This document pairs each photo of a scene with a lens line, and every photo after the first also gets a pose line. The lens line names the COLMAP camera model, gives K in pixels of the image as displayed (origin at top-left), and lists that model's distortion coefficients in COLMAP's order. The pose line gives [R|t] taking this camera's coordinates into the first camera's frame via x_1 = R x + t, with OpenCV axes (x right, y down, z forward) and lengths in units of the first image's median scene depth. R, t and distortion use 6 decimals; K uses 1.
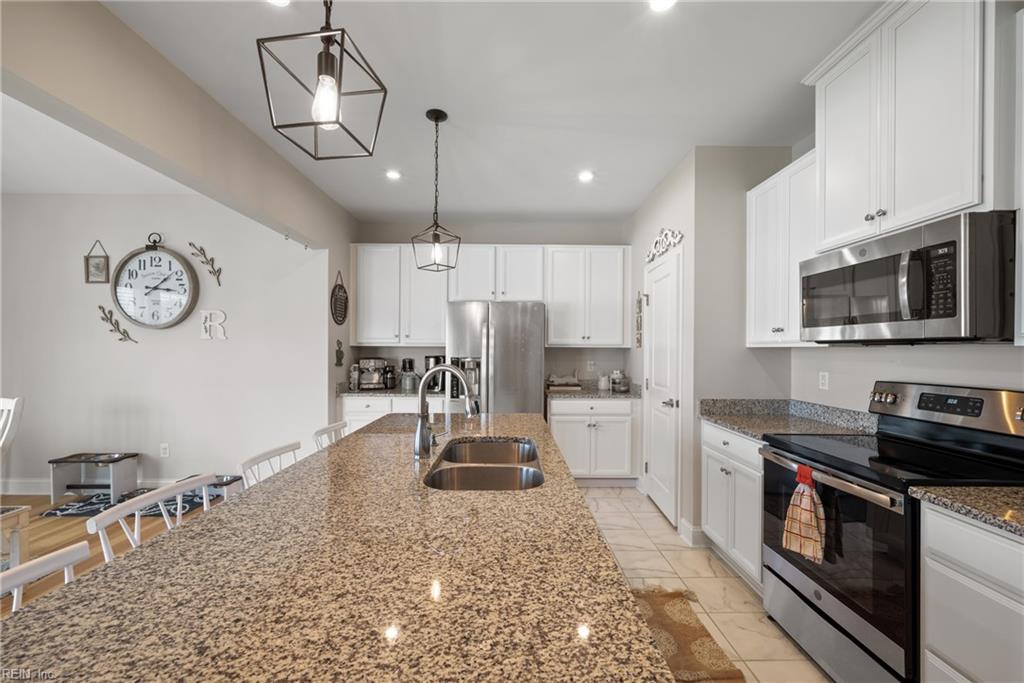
lens RADIAL K [[403.2, 0, 518.0], [0, 403.2, 350.0], [0, 0, 1]] dist [-0.000247, 0.000559]
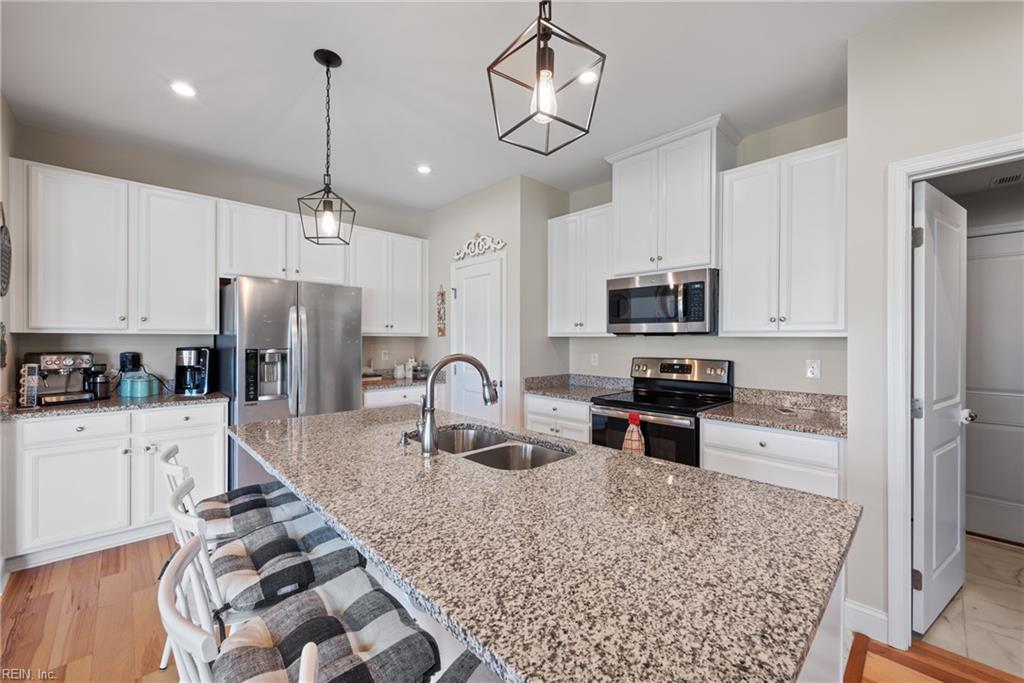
lens RADIAL K [[403.2, 0, 518.4], [0, 403.2, 340.7], [0, 0, 1]] dist [-0.000247, 0.000559]
pose [[0.725481, -0.005275, 0.688222, -0.413253], [0.001595, 0.999981, 0.005984, -0.001460], [-0.688241, -0.003243, 0.725475, 0.103557]]
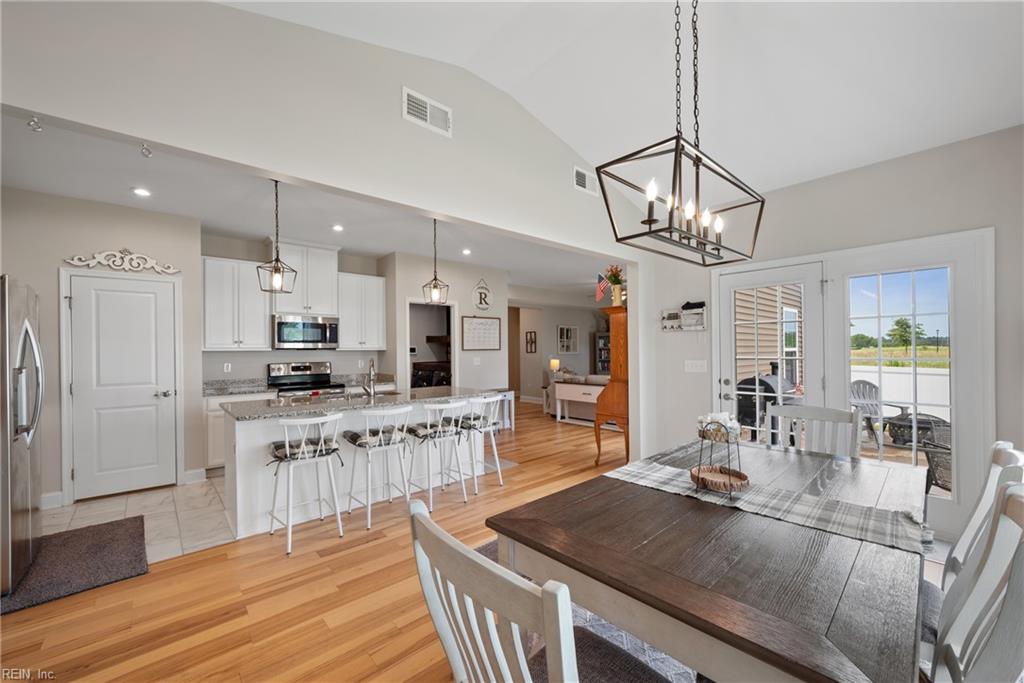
lens RADIAL K [[403.2, 0, 512.1], [0, 403.2, 347.5], [0, 0, 1]] dist [-0.000247, 0.000559]
pose [[-0.660064, 0.004690, 0.751195, -1.460185], [0.006996, 0.999976, -0.000095, -0.011303], [-0.751177, 0.005193, -0.660080, 1.112422]]
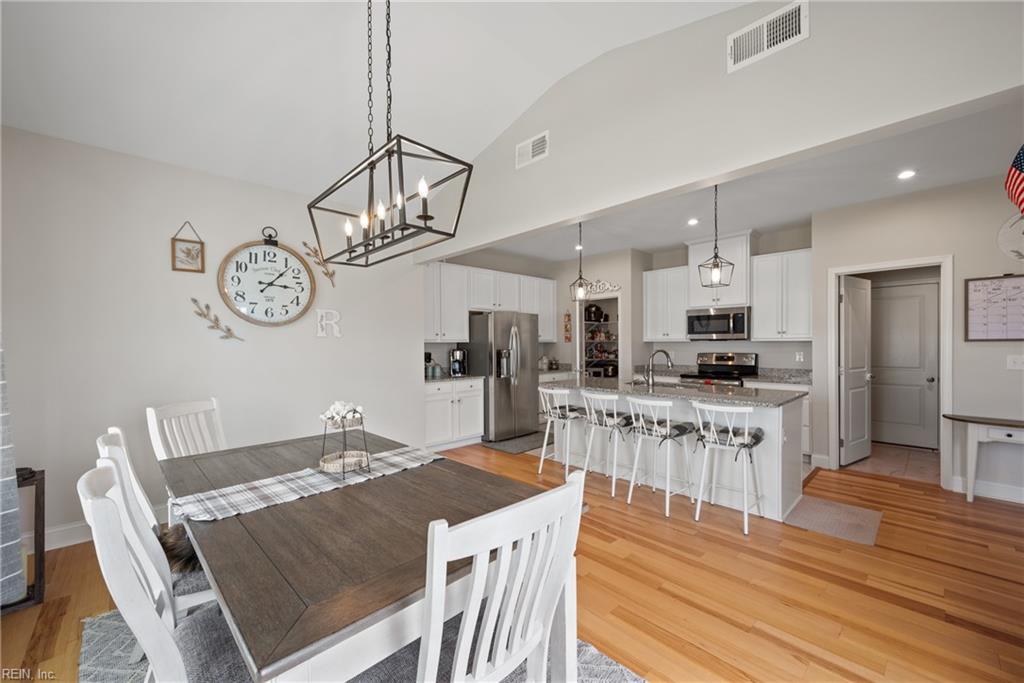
lens RADIAL K [[403.2, 0, 515.3], [0, 403.2, 347.3], [0, 0, 1]] dist [-0.000247, 0.000559]
pose [[0.728138, -0.016250, 0.685238, -1.463055], [0.011440, 0.999868, 0.011555, -0.008934], [-0.685335, -0.000574, 0.728227, -0.135790]]
